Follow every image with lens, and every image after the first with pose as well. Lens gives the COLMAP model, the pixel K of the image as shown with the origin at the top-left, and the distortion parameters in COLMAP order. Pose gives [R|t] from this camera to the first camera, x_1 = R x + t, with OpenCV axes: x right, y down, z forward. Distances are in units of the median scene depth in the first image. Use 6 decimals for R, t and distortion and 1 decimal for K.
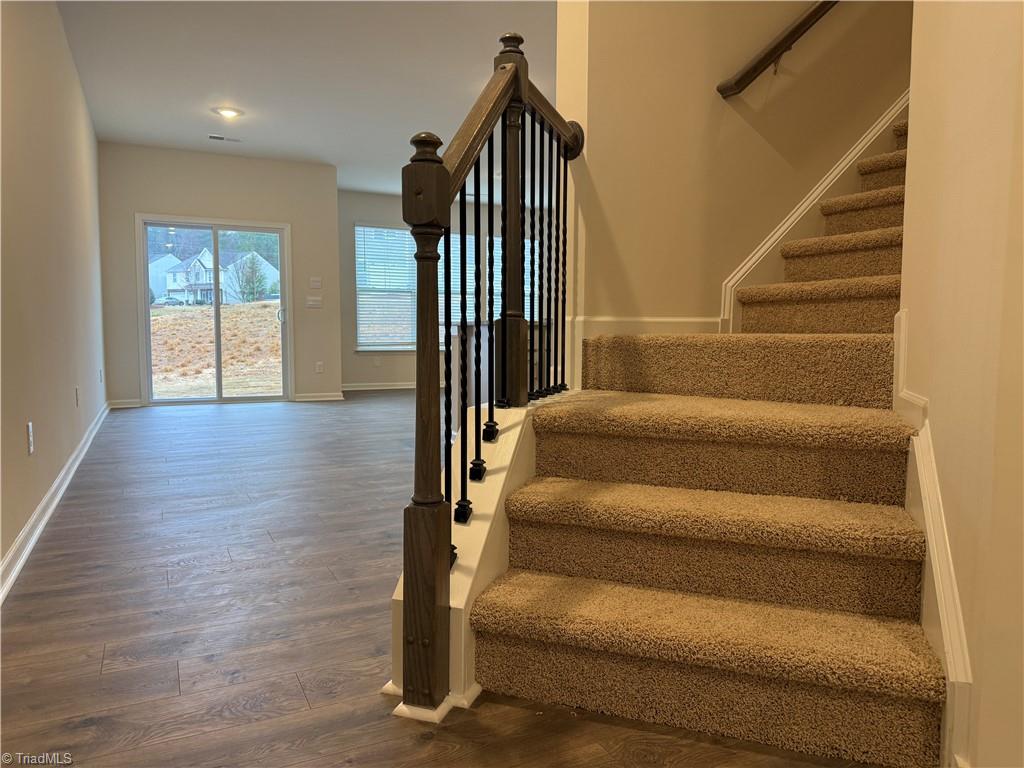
lens RADIAL K [[714.4, 0, 508.3], [0, 714.4, 386.0], [0, 0, 1]] dist [0.066155, -0.078864]
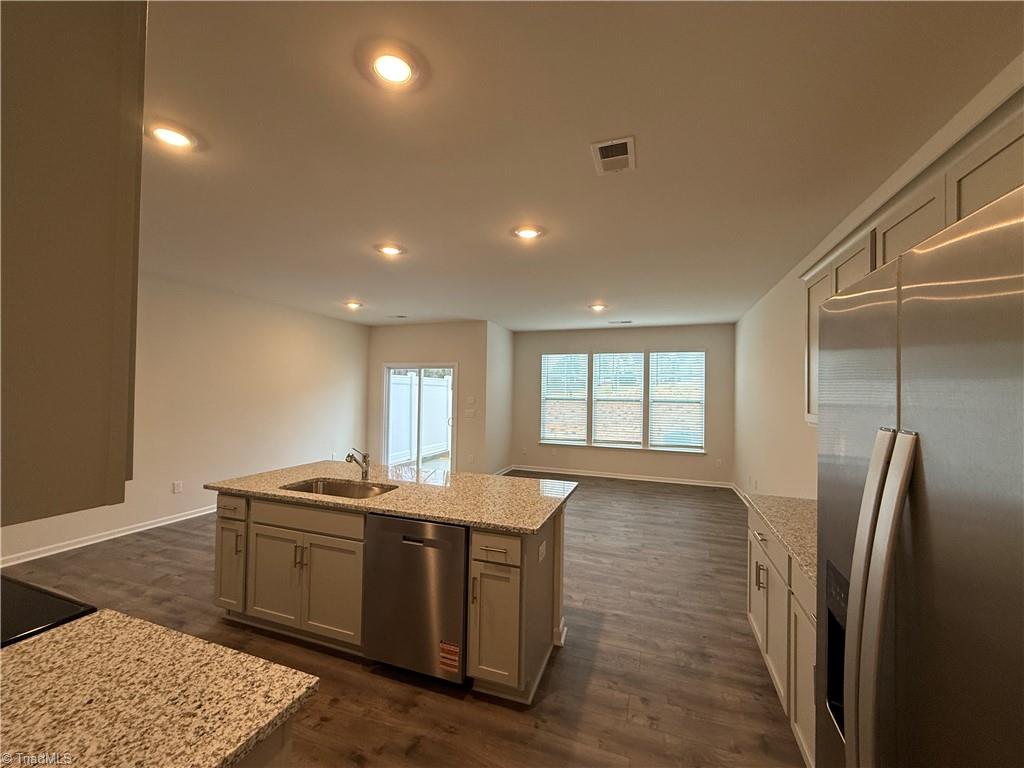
lens RADIAL K [[406.5, 0, 510.2], [0, 406.5, 386.2], [0, 0, 1]] dist [0.002208, -0.000907]
pose [[0.691523, -0.003807, -0.722345, 0.321159], [-0.066941, 0.995345, -0.069330, -0.101480], [0.719246, 0.096297, 0.688049, 0.411366]]
